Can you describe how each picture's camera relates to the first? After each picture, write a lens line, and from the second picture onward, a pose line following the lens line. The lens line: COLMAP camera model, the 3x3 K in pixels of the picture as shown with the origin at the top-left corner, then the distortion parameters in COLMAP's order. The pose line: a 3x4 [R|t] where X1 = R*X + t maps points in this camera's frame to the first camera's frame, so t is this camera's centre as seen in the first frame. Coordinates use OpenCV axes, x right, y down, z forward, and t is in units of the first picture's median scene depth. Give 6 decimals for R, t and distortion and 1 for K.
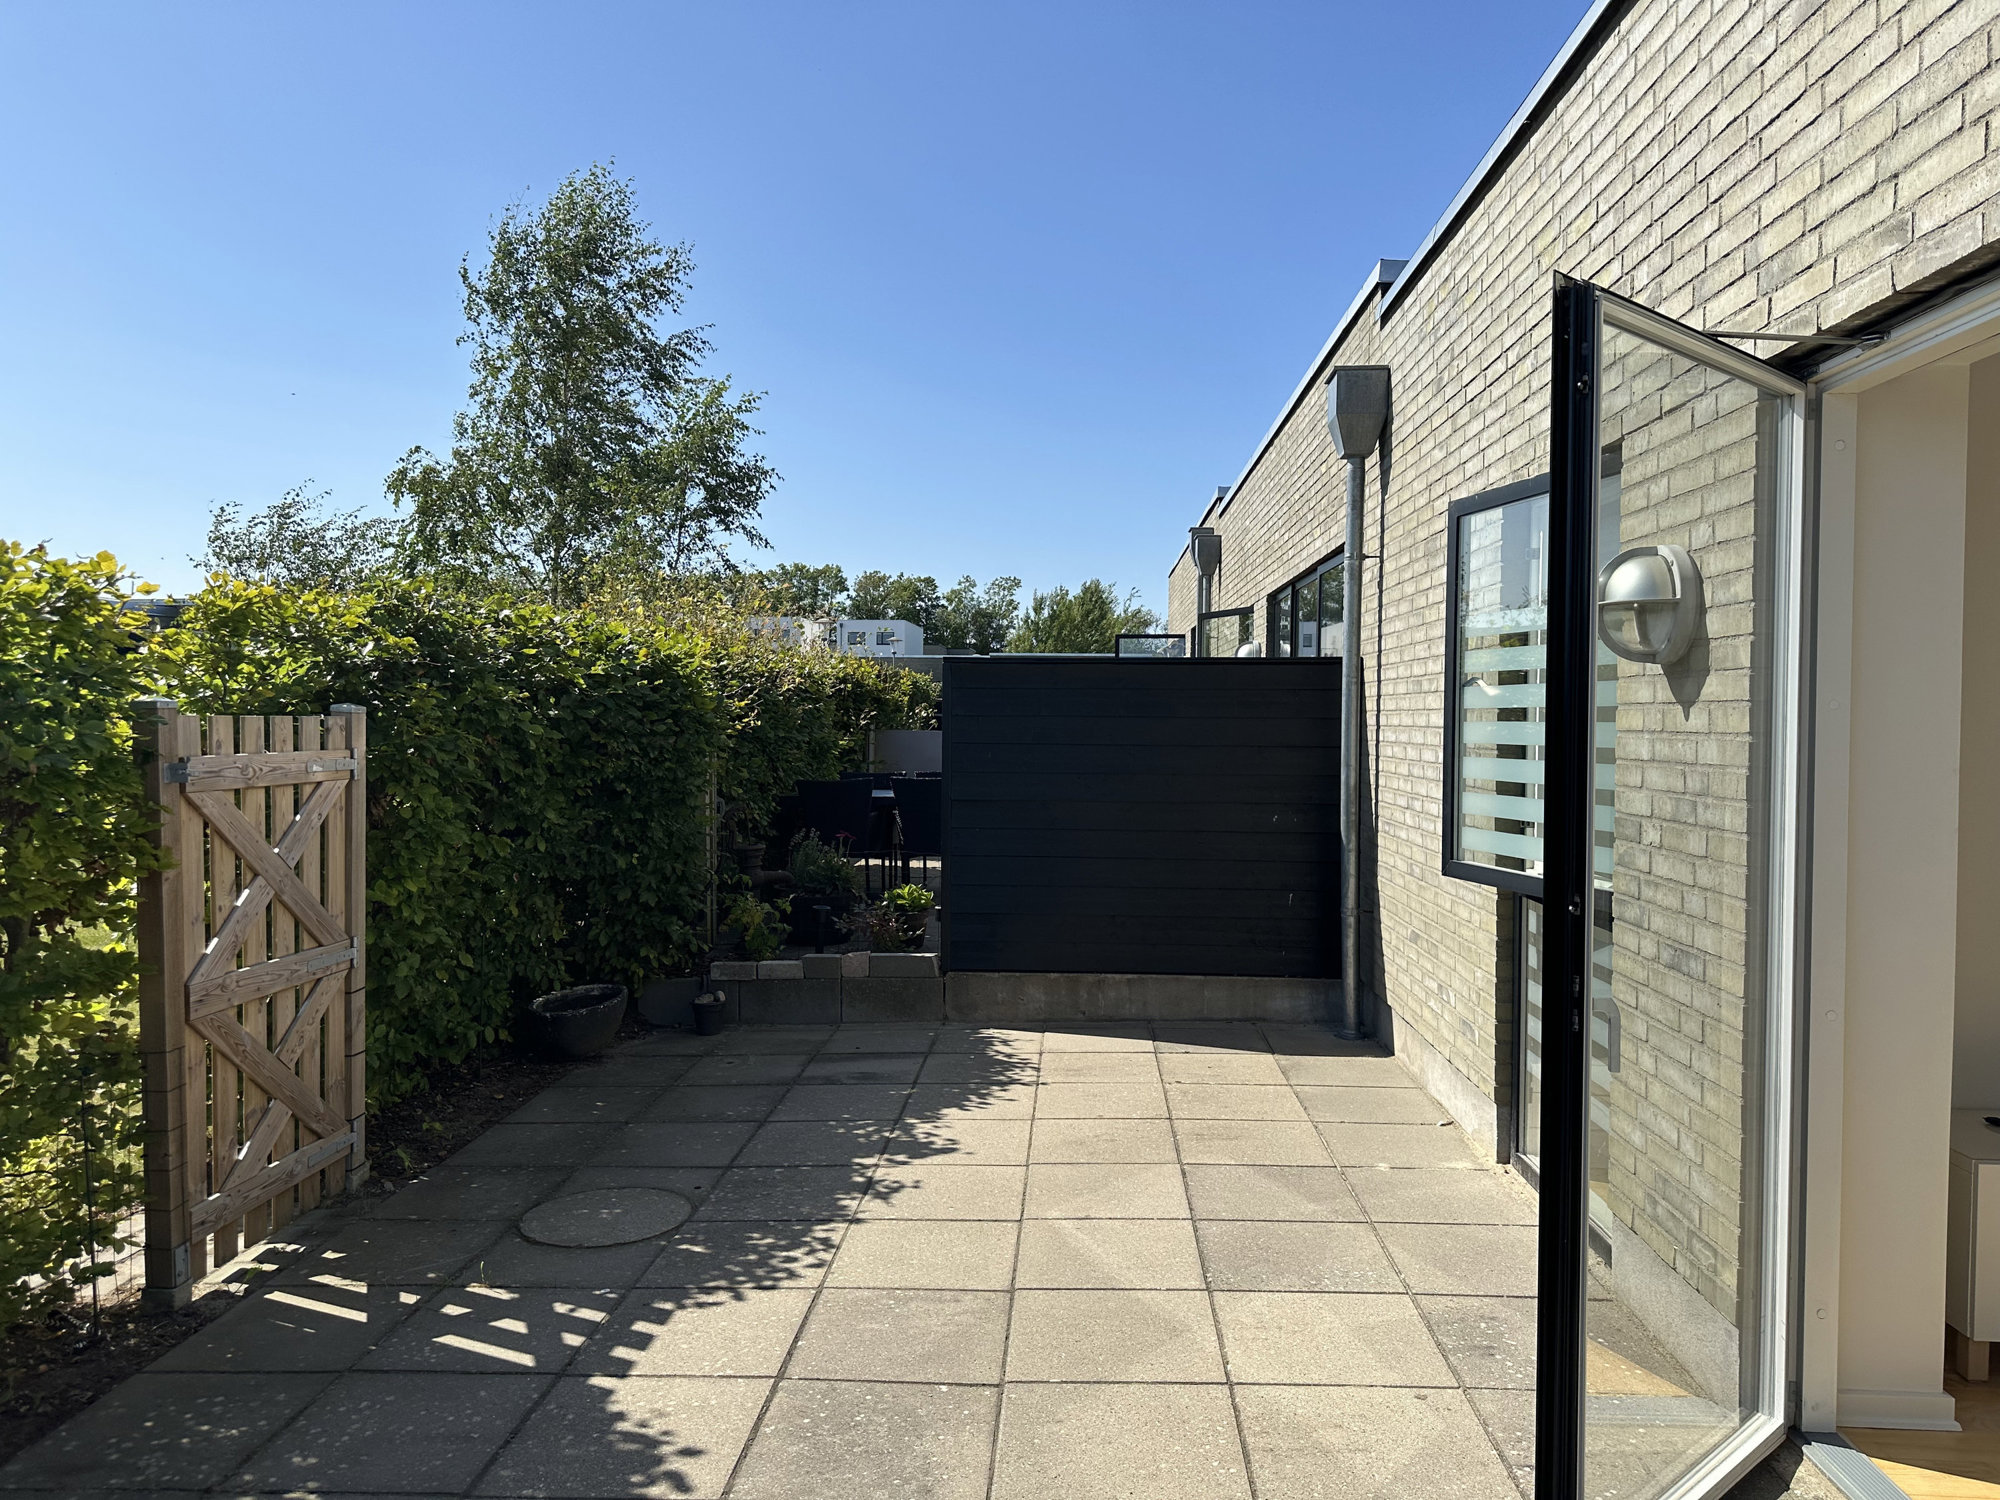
lens RADIAL K [[1377.7, 0, 1017.8], [0, 1377.7, 749.8], [0, 0, 1]] dist [0.099788, -0.183737]
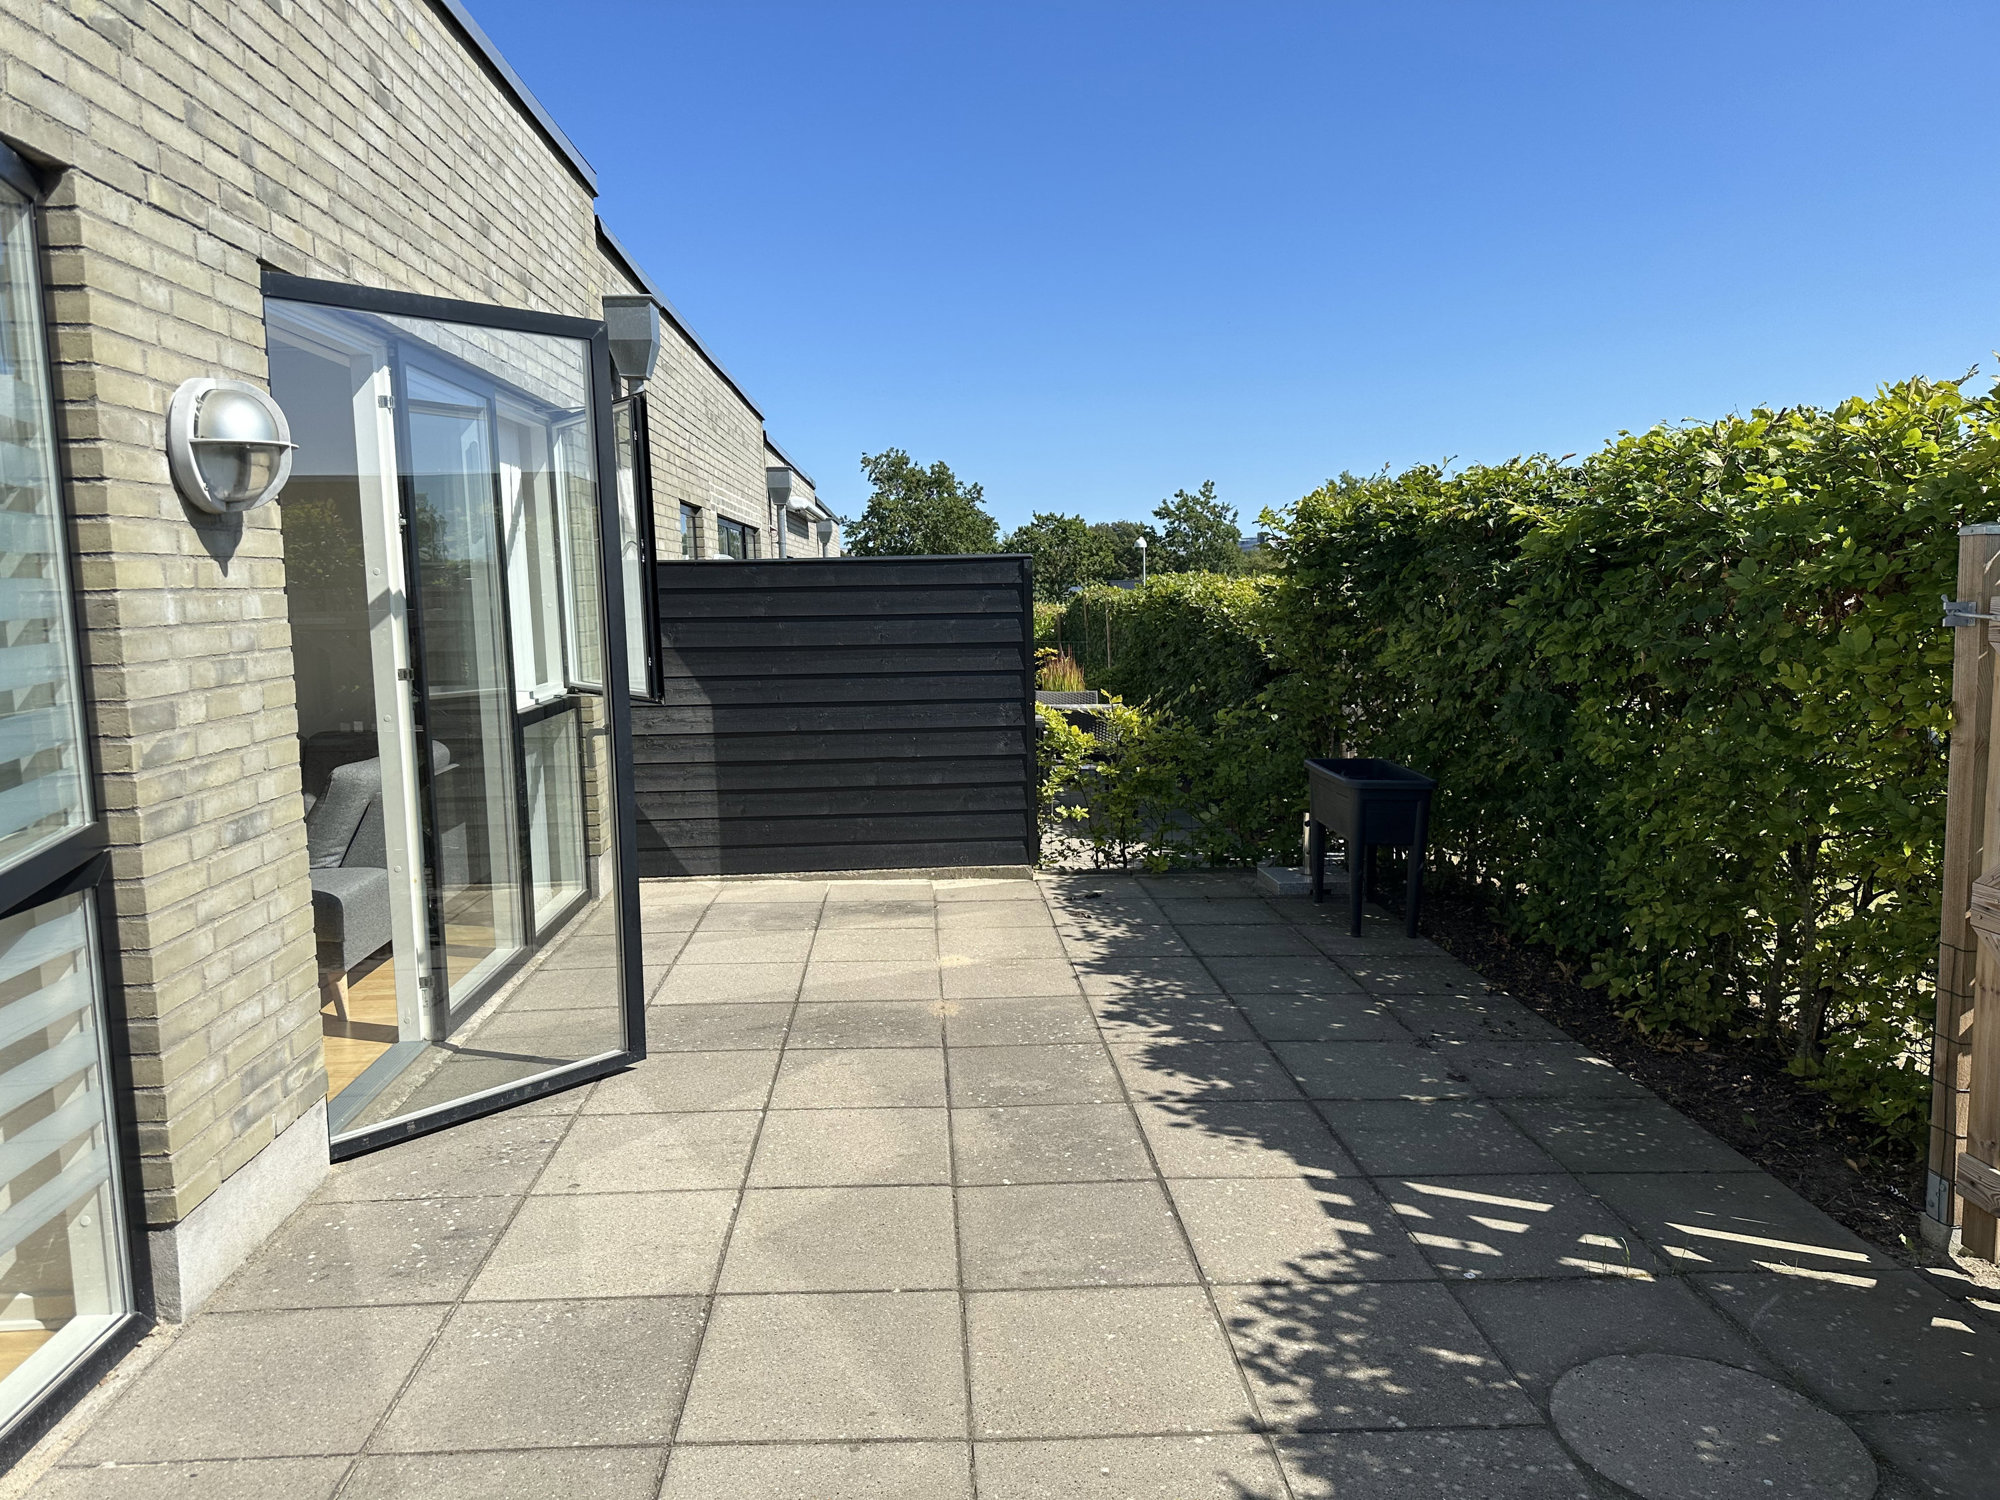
lens RADIAL K [[1403.6, 0, 995.9], [0, 1403.6, 737.3], [0, 0, 1]] dist [0.145355, -0.194070]
pose [[-0.994401, 0.025663, -0.102510, 0.053208], [0.012083, 0.991314, 0.130959, -0.030091], [0.104980, 0.128987, -0.986074, 1.795010]]
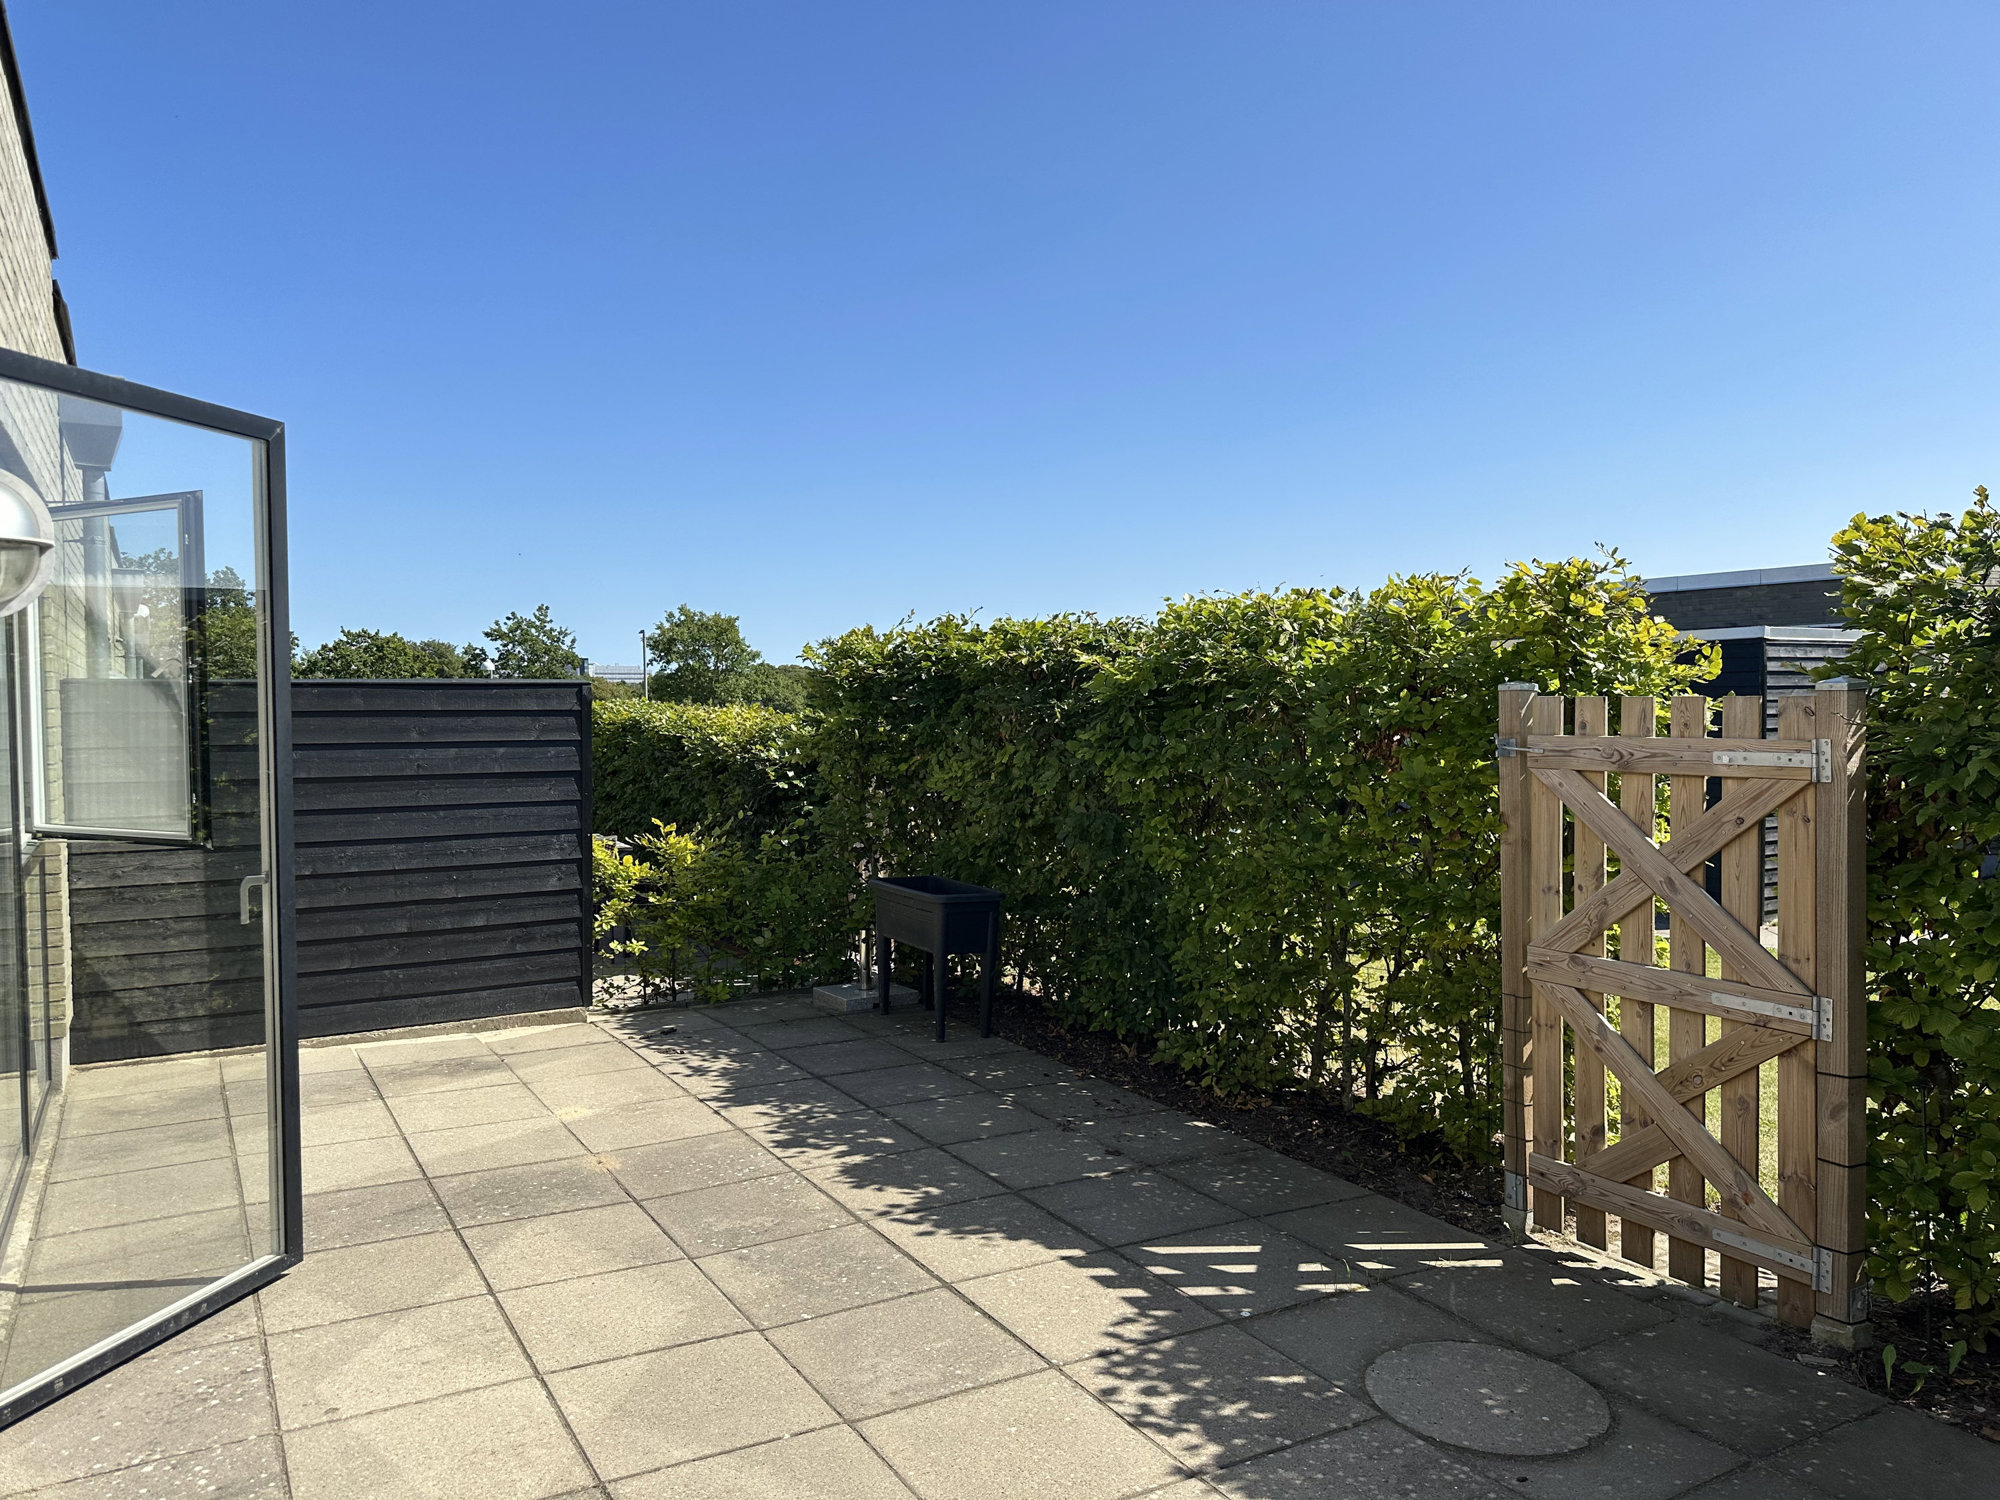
lens RADIAL K [[1403.6, 0, 995.9], [0, 1403.6, 737.3], [0, 0, 1]] dist [0.145355, -0.194070]
pose [[-0.836161, 0.012392, -0.548344, 0.374227], [-0.012347, 0.999066, 0.041407, -0.034983], [0.548346, 0.041393, -0.835227, 1.741513]]
